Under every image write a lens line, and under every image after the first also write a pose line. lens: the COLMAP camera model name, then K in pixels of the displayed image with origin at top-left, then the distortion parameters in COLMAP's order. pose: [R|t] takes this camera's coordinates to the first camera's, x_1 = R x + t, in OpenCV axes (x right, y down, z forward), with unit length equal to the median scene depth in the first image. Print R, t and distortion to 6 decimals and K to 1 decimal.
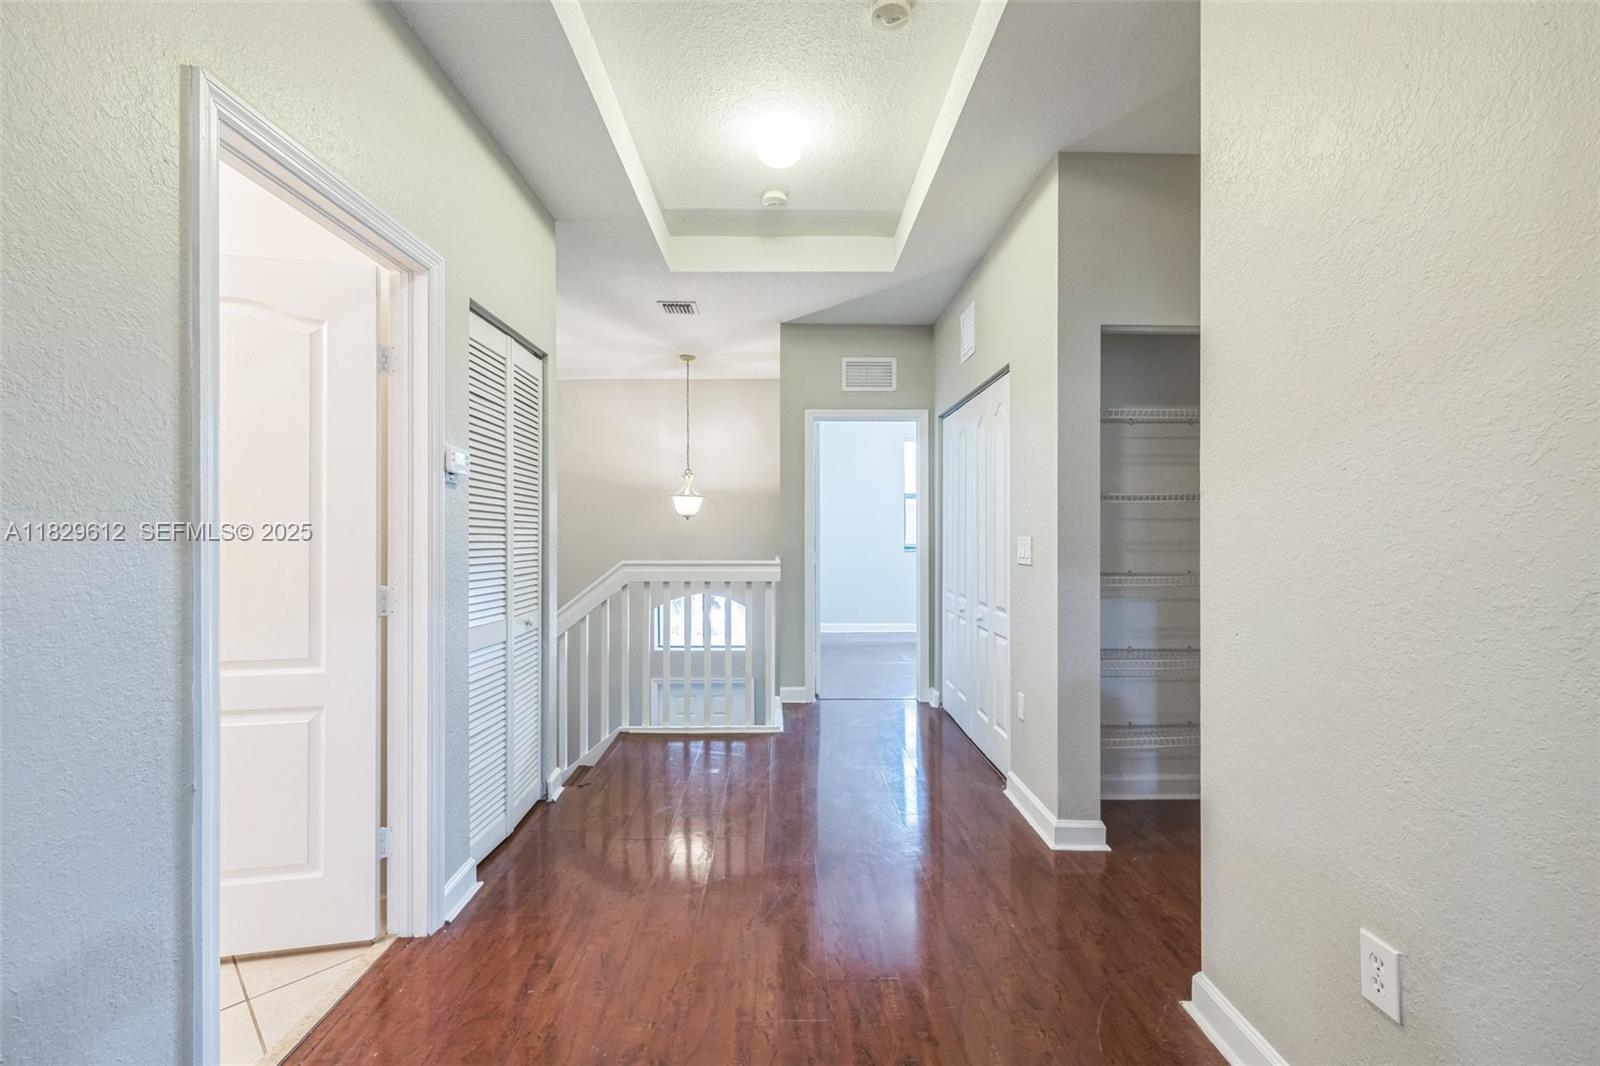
lens RADIAL K [[684.9, 0, 803.1], [0, 684.9, 534.3], [0, 0, 1]] dist [0.000978, -0.000027]
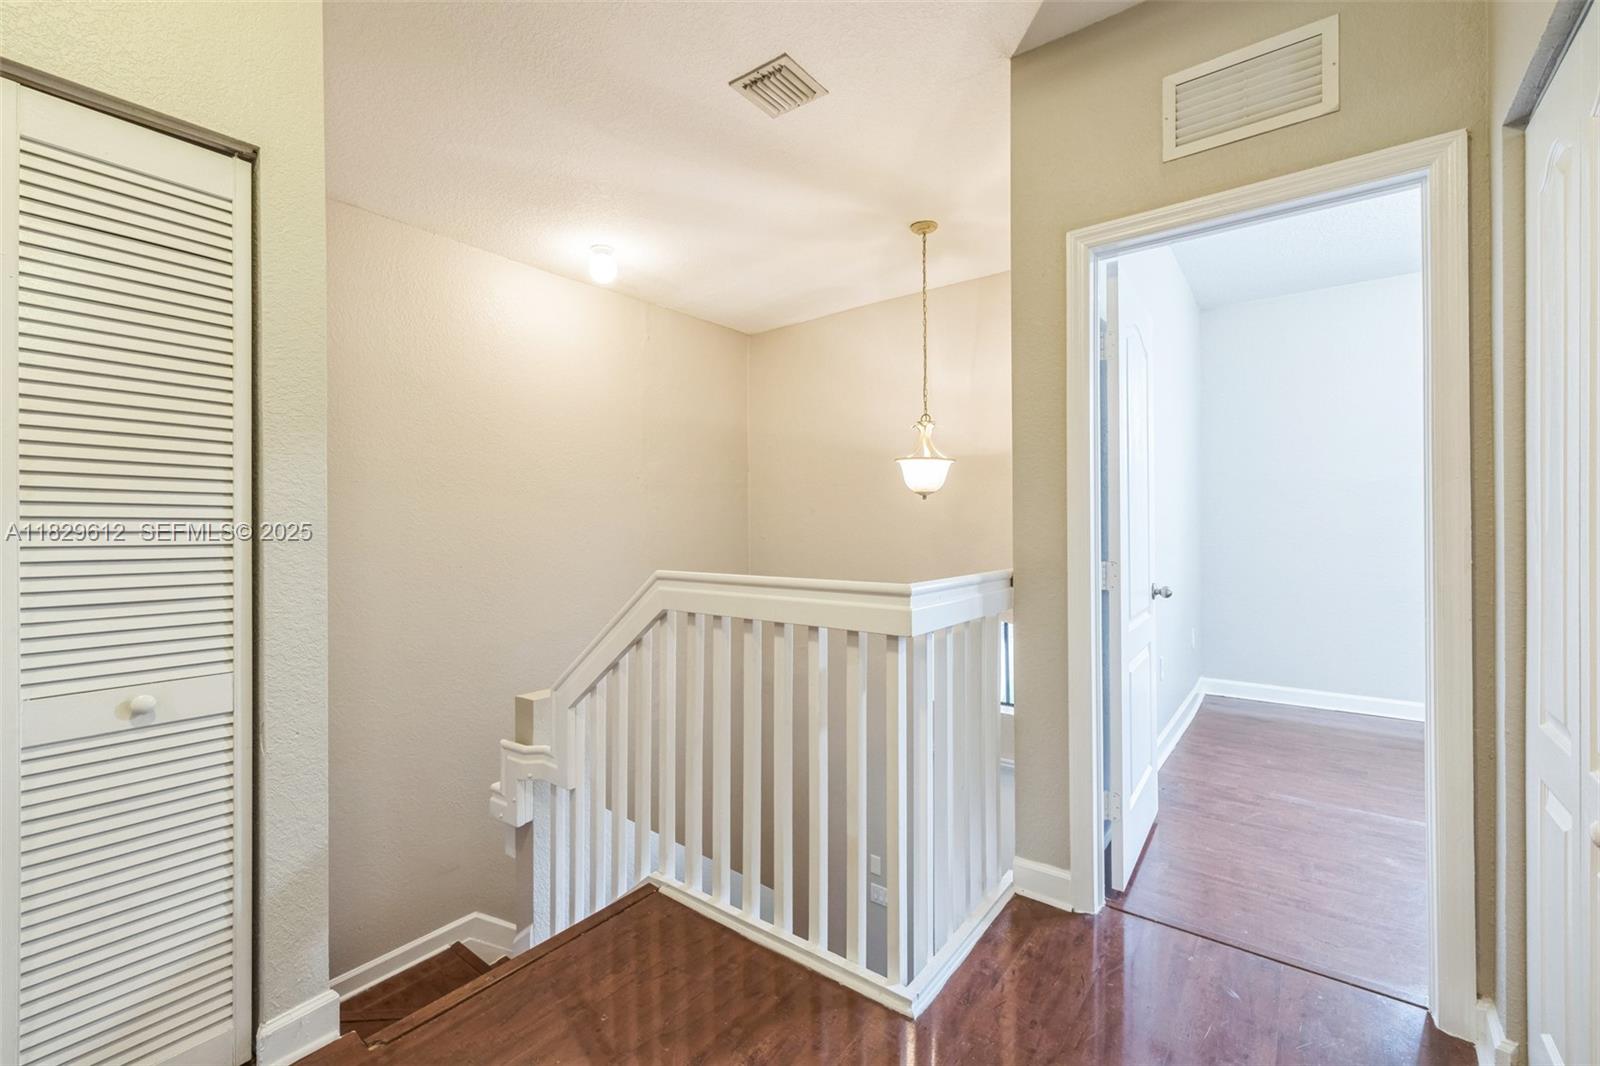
lens RADIAL K [[684.9, 0, 793.5], [0, 684.9, 527.2], [0, 0, 1]] dist [0.000978, -0.000027]
pose [[0.769033, -0.002354, -0.639204, 0.146006], [0.002043, 0.999997, -0.001225, 0.004535], [0.639205, -0.000364, 0.769036, 0.553240]]
